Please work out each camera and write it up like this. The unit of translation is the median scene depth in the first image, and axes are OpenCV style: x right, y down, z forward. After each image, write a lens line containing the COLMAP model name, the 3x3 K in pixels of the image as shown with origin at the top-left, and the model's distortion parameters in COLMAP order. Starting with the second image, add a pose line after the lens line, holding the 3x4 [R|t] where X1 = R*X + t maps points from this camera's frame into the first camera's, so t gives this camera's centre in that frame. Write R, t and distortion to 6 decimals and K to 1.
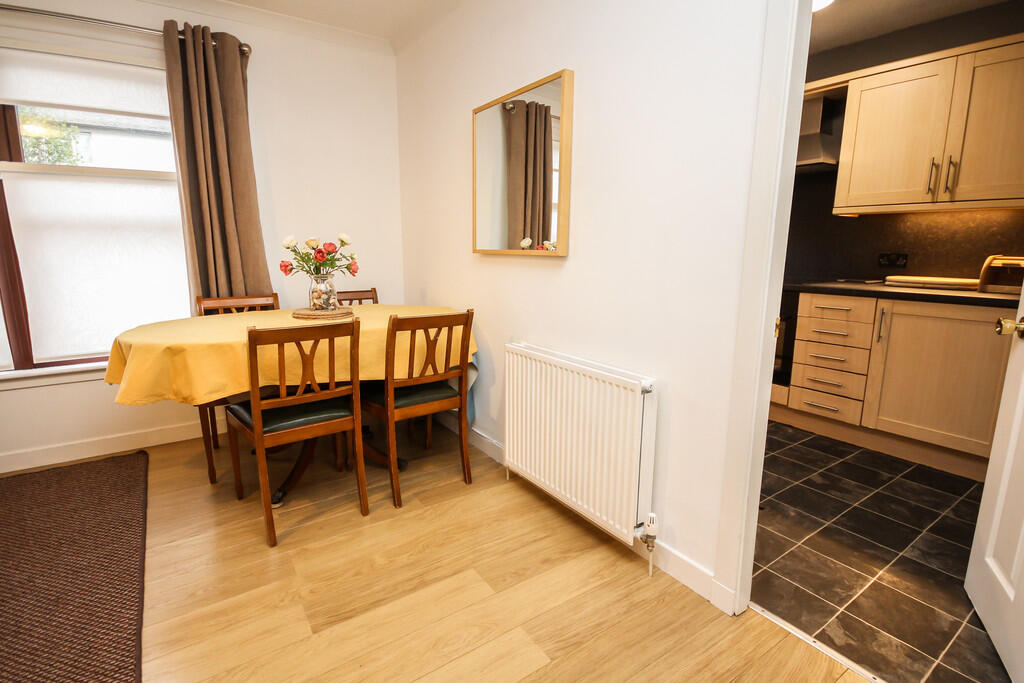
lens RADIAL K [[485.1, 0, 514.1], [0, 485.1, 336.3], [0, 0, 1]] dist [0.000633, -0.006675]
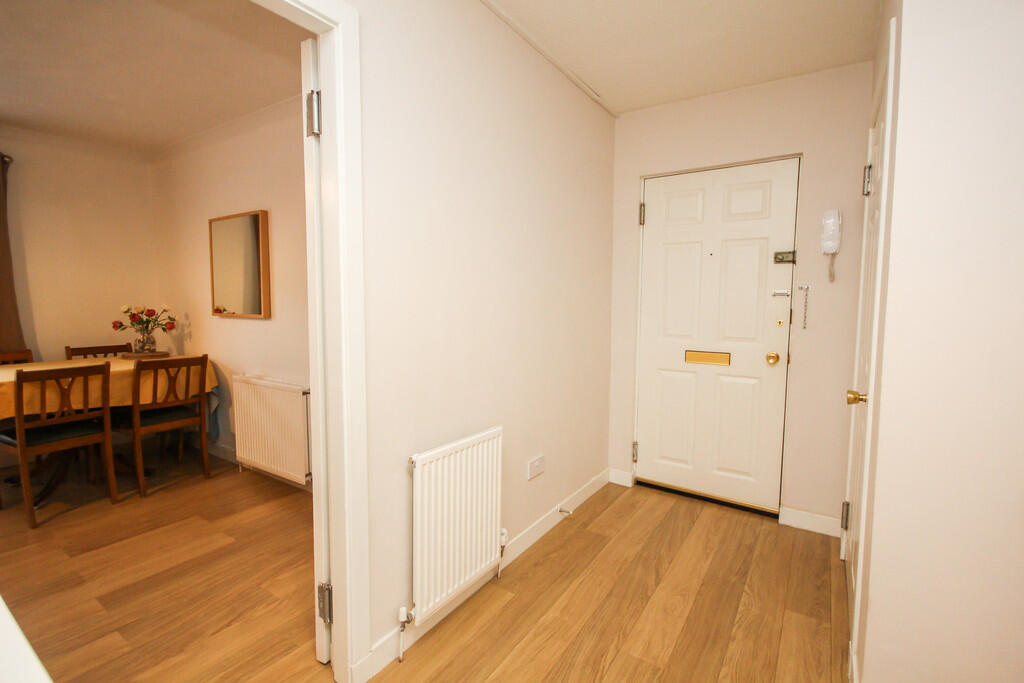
lens RADIAL K [[468.5, 0, 525.7], [0, 468.5, 331.2], [0, 0, 1]] dist [0.001497, -0.010157]
pose [[0.920506, -0.028304, 0.389703, 0.272062], [0.069526, 0.993321, -0.092080, 0.078586], [-0.384494, 0.111854, 0.916326, -0.731465]]
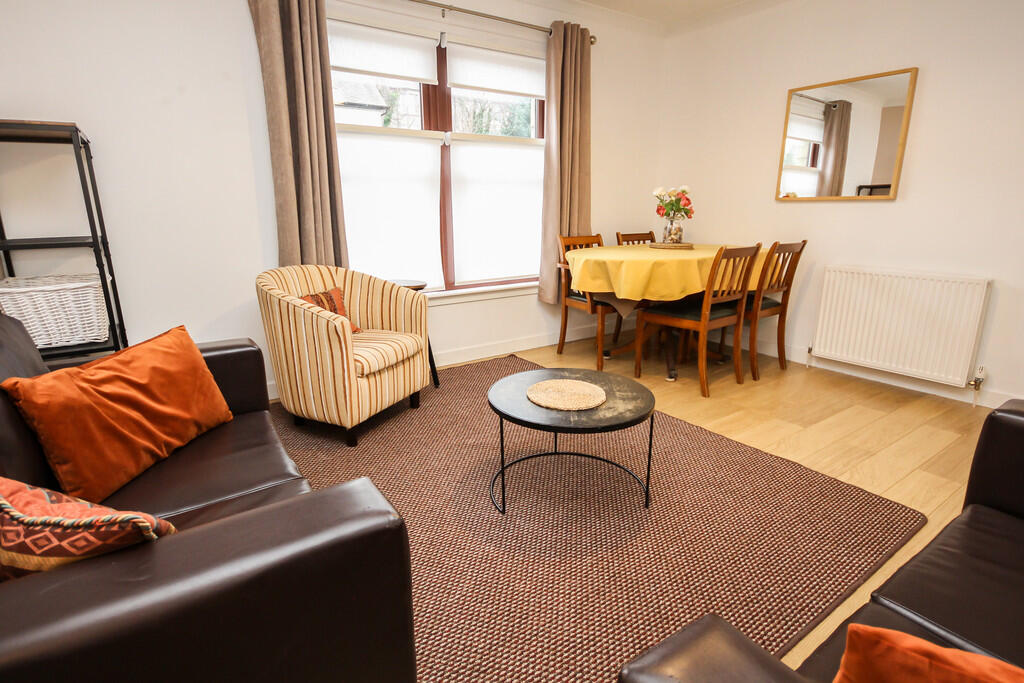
lens RADIAL K [[518.8, 0, 519.2], [0, 518.8, 332.4], [0, 0, 1]] dist [0.003134, 0.000299]
pose [[0.999849, -0.010437, 0.013923, -0.968044], [0.009634, 0.998354, 0.056537, 0.121289], [-0.014490, -0.056394, 0.998303, -0.509054]]
